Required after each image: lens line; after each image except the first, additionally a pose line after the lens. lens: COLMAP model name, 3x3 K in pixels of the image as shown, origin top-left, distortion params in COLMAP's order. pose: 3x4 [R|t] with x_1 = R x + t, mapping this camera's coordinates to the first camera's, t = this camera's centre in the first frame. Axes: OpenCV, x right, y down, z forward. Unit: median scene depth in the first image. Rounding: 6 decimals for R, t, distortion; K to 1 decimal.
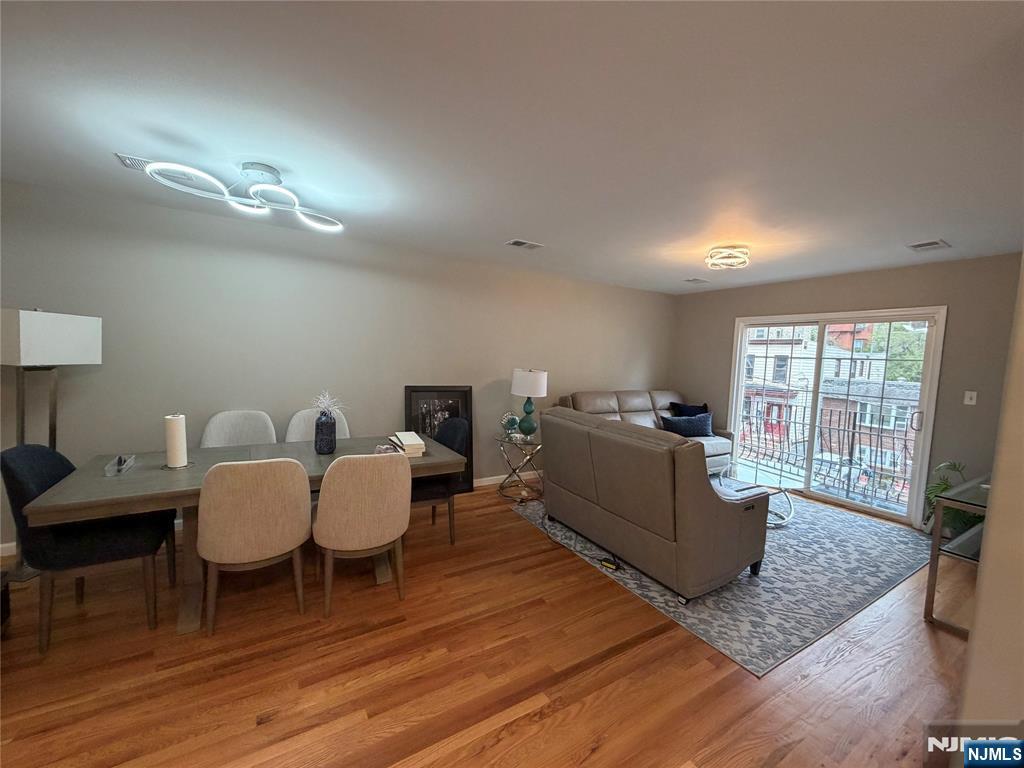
lens RADIAL K [[408.1, 0, 513.9], [0, 408.1, 383.6], [0, 0, 1]] dist [0.006611, -0.000155]
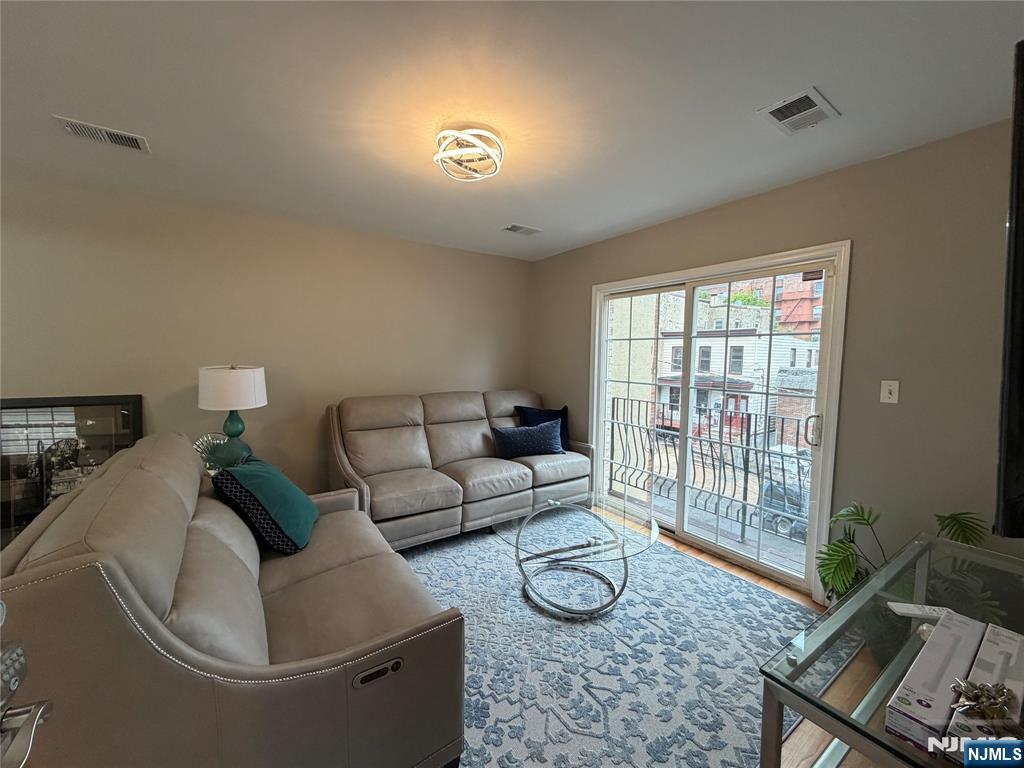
lens RADIAL K [[408.1, 0, 510.8], [0, 408.1, 384.0], [0, 0, 1]] dist [0.006611, -0.000155]
pose [[0.998263, -0.031775, 0.049615, 0.421639], [0.031586, 0.999491, 0.004587, 0.003111], [-0.049736, -0.003012, 0.998758, 0.342756]]
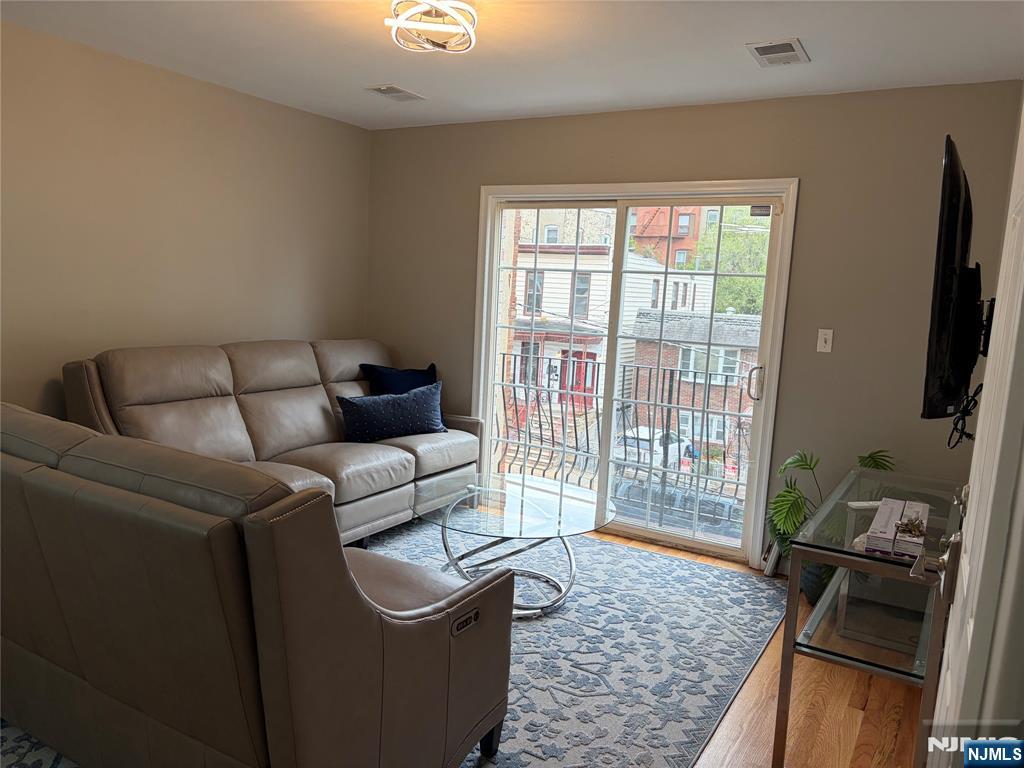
lens RADIAL K [[773.9, 0, 511.9], [0, 773.9, 386.3], [0, 0, 1]] dist [0.064289, -0.068632]
pose [[0.884685, -0.054046, 0.463046, 0.155652], [0.016621, 0.996282, 0.084529, -0.001013], [-0.465893, -0.067085, 0.882294, 0.175459]]
